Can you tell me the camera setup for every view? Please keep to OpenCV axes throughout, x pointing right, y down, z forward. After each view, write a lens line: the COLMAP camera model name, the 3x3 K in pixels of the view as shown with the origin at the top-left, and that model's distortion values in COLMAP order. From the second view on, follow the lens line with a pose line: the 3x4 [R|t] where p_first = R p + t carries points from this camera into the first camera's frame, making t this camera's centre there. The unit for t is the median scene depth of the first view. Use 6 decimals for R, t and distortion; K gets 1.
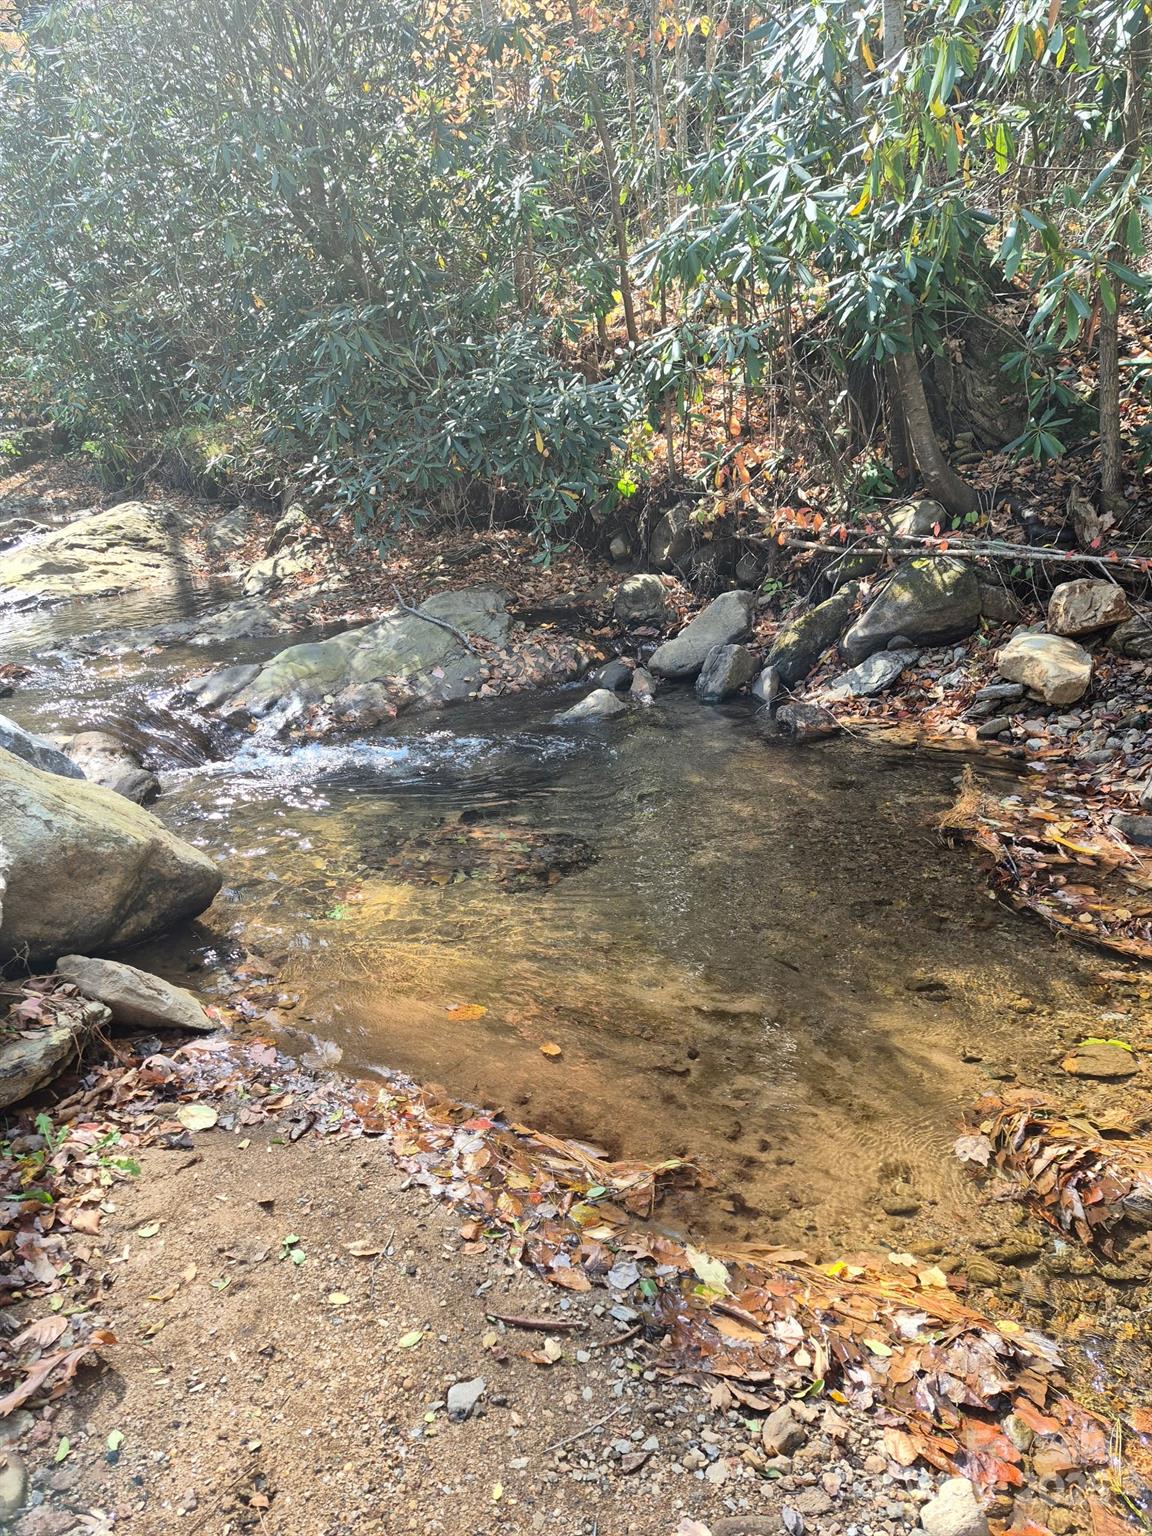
lens RADIAL K [[1161.6, 0, 540.8], [0, 1161.6, 766.7], [0, 0, 1]] dist [0.217036, -0.287053]
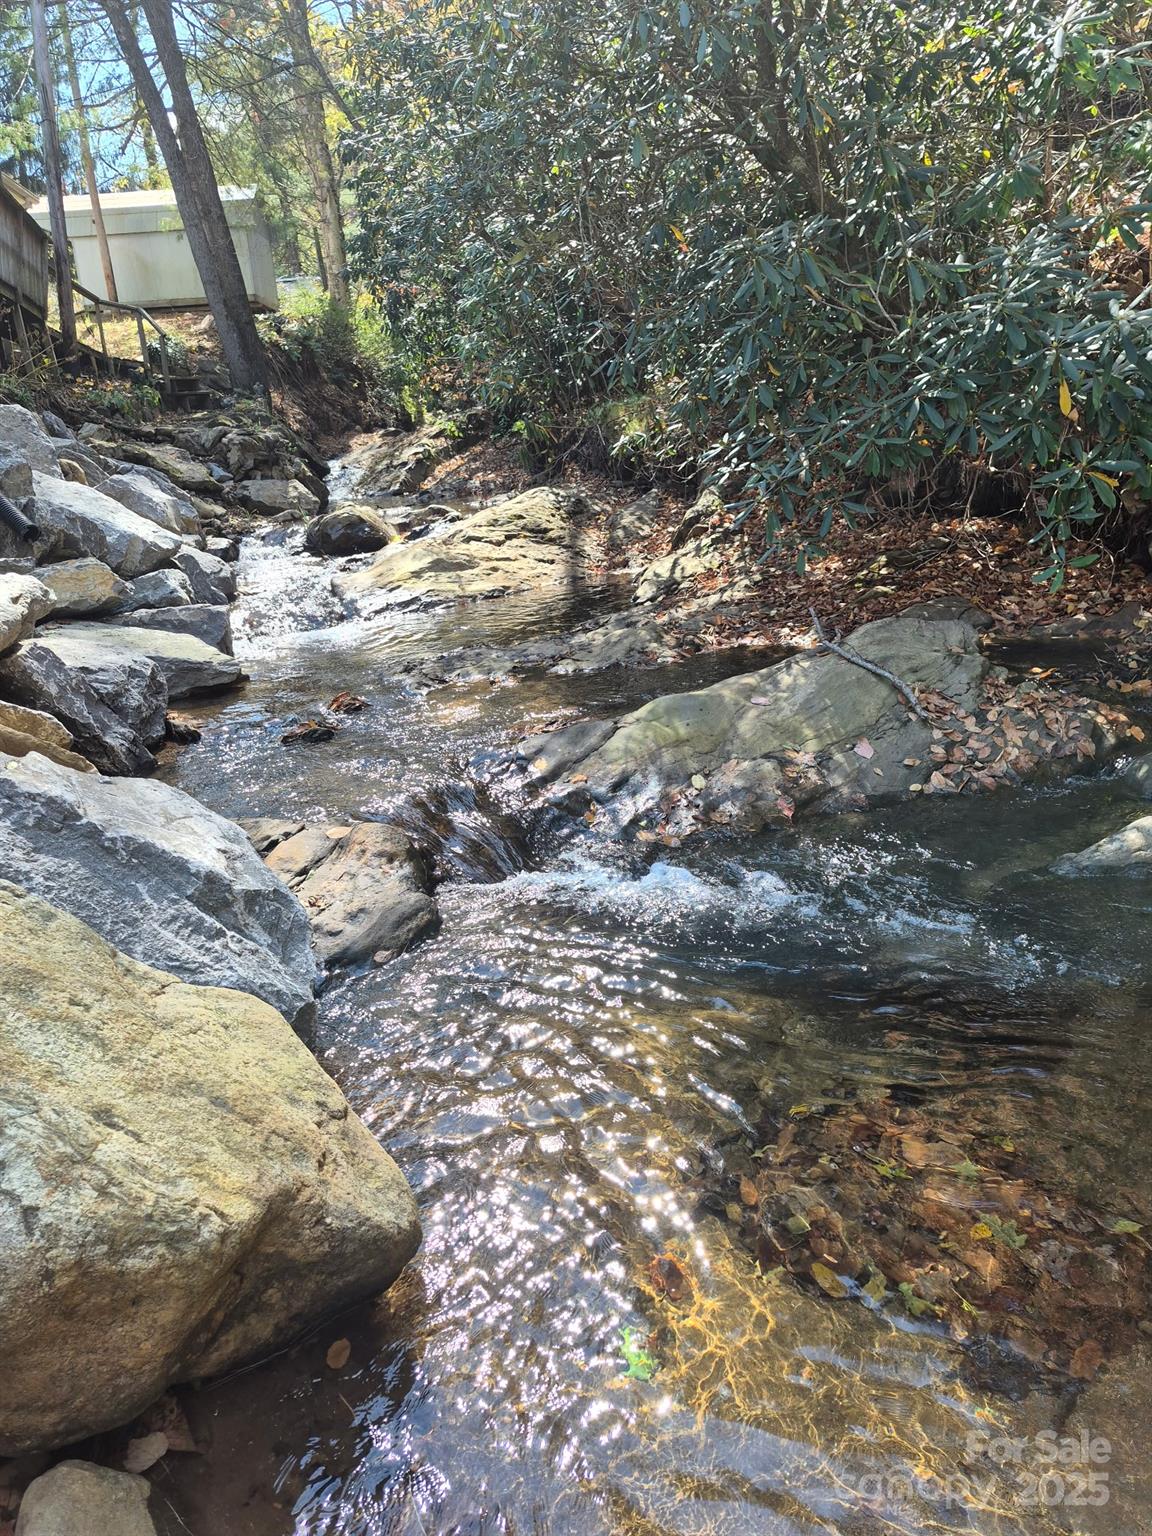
lens RADIAL K [[1161.6, 0, 540.8], [0, 1161.6, 766.7], [0, 0, 1]] dist [0.217036, -0.287053]
pose [[0.936366, 0.083431, -0.340967, -0.020247], [-0.075127, 0.996468, 0.037510, -0.056395], [0.342892, -0.009508, 0.939327, 0.201036]]
